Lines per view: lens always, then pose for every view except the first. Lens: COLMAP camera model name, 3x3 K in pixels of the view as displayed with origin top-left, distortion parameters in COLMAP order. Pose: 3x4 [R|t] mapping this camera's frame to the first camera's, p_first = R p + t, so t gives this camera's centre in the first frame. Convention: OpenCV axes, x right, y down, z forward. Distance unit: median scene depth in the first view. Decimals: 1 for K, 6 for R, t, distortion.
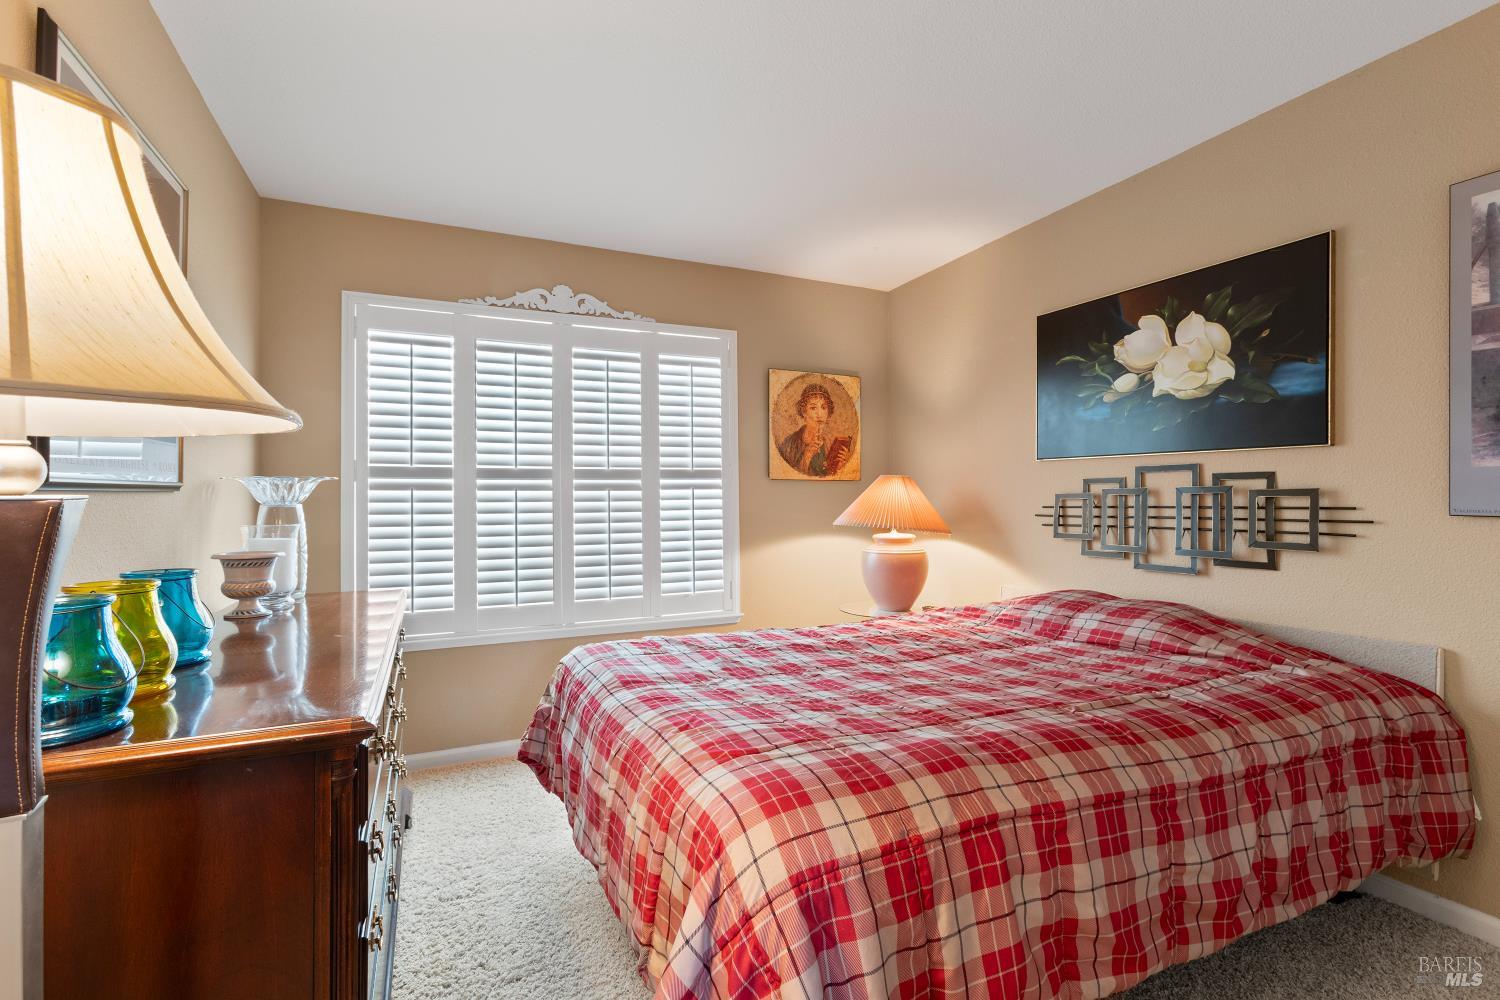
lens RADIAL K [[676.4, 0, 749.1], [0, 676.4, 502.2], [0, 0, 1]] dist [-0.014749, 0.005975]
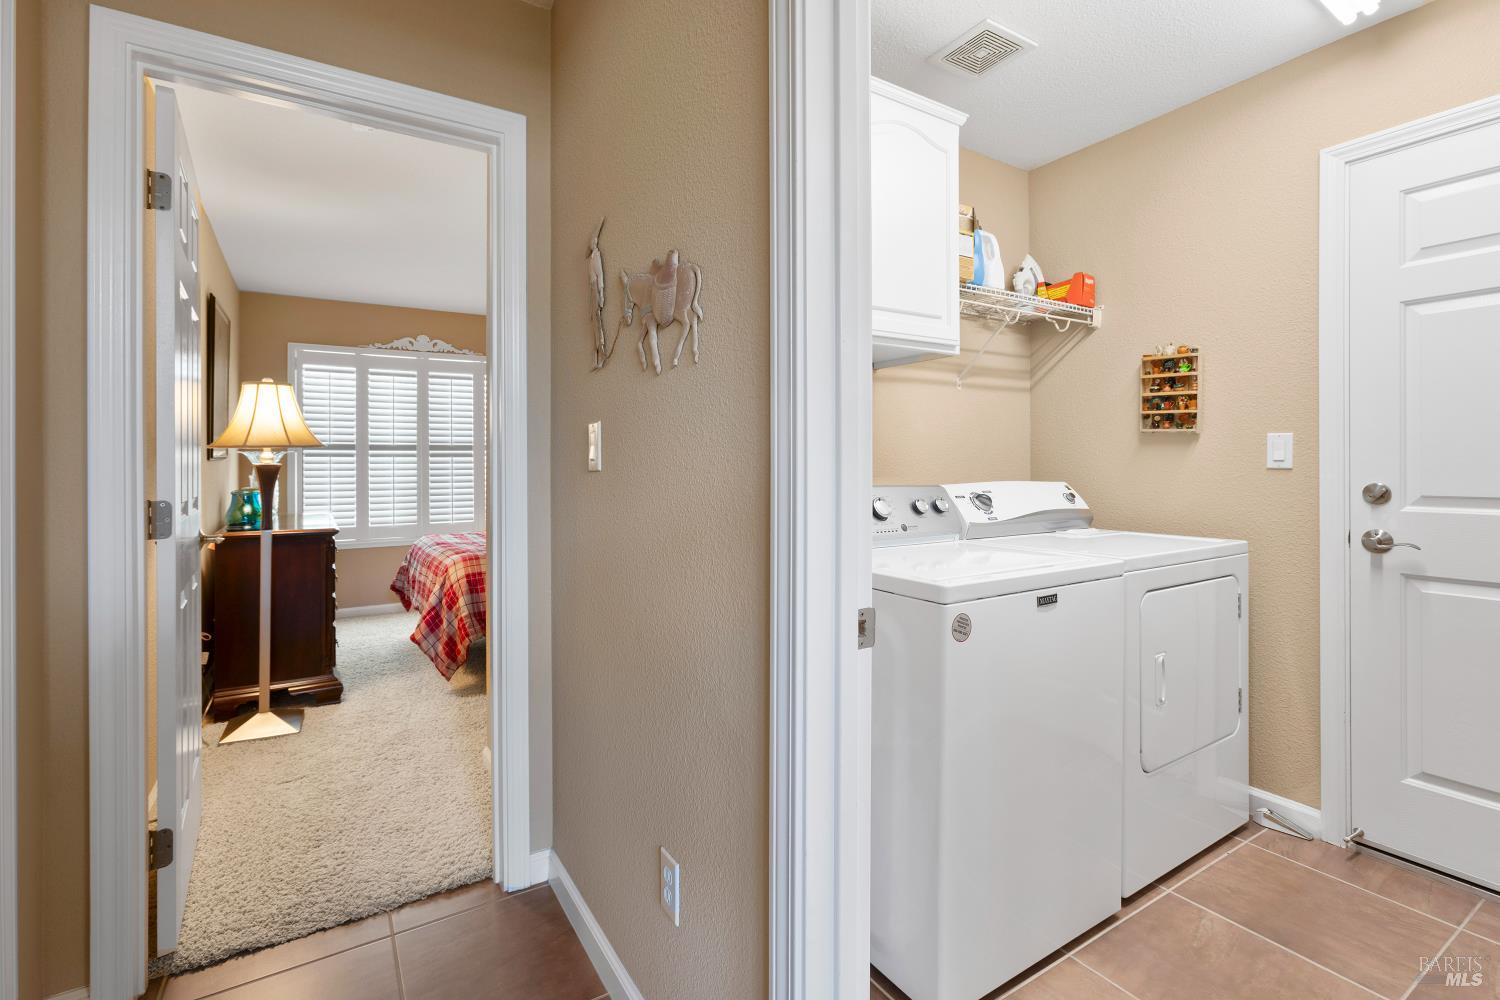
lens RADIAL K [[676.4, 0, 740.3], [0, 676.4, 470.7], [0, 0, 1]] dist [-0.014749, 0.005975]
pose [[0.992684, 0.004062, 0.120674, 0.333502], [-0.005364, 0.999931, 0.010463, -0.005613], [-0.120623, -0.011033, 0.992637, -0.832731]]
